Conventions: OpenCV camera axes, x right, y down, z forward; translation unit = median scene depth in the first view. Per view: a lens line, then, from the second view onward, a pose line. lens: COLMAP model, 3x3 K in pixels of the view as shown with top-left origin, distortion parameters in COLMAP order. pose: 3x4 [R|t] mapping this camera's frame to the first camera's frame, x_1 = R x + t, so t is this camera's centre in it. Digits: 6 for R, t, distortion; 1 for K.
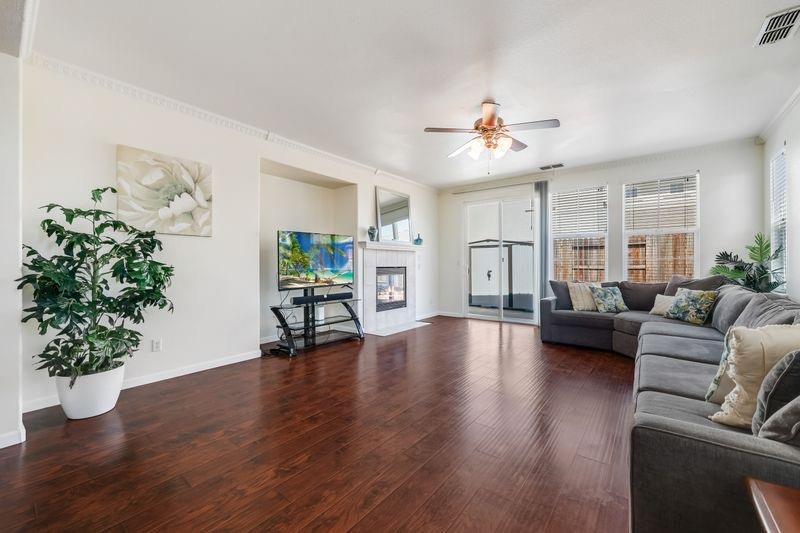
lens RADIAL K [[324.5, 0, 400.0], [0, 324.5, 266.5], [0, 0, 1]] dist [-0.000308, -0.000069]
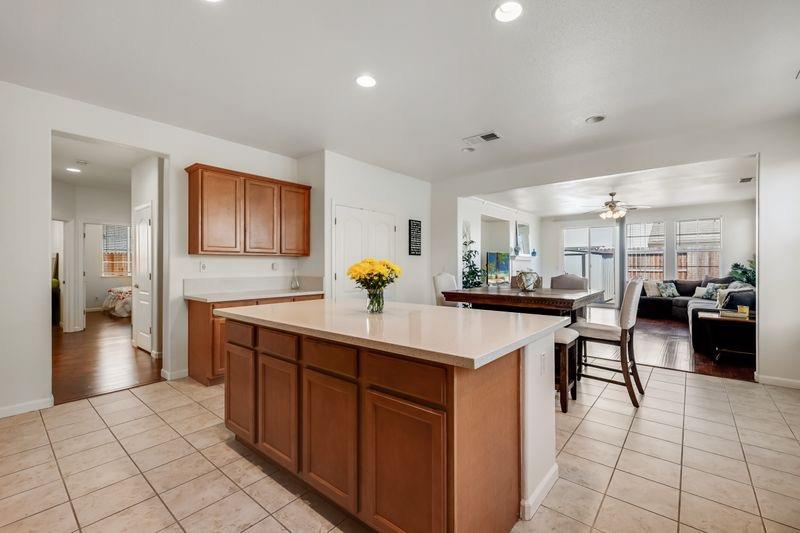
lens RADIAL K [[341.0, 0, 402.8], [0, 341.0, 266.1], [0, 0, 1]] dist [0.000973, 0.000017]
pose [[0.999238, 0.000660, -0.039031, -0.695571], [-0.000797, 0.999994, -0.003510, -0.019106], [0.039029, 0.003538, 0.999232, -0.870970]]
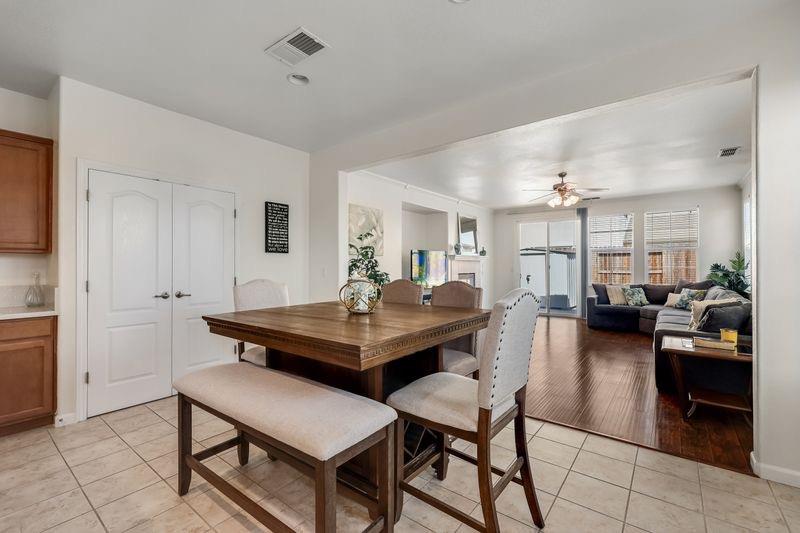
lens RADIAL K [[350.2, 0, 400.0], [0, 350.2, 266.5], [0, 0, 1]] dist [0.001239, 0.000314]
pose [[0.999995, -0.001274, 0.002734, -0.382630], [0.001292, 0.999977, -0.006694, -0.021880], [-0.002726, 0.006698, 0.999974, -0.519305]]
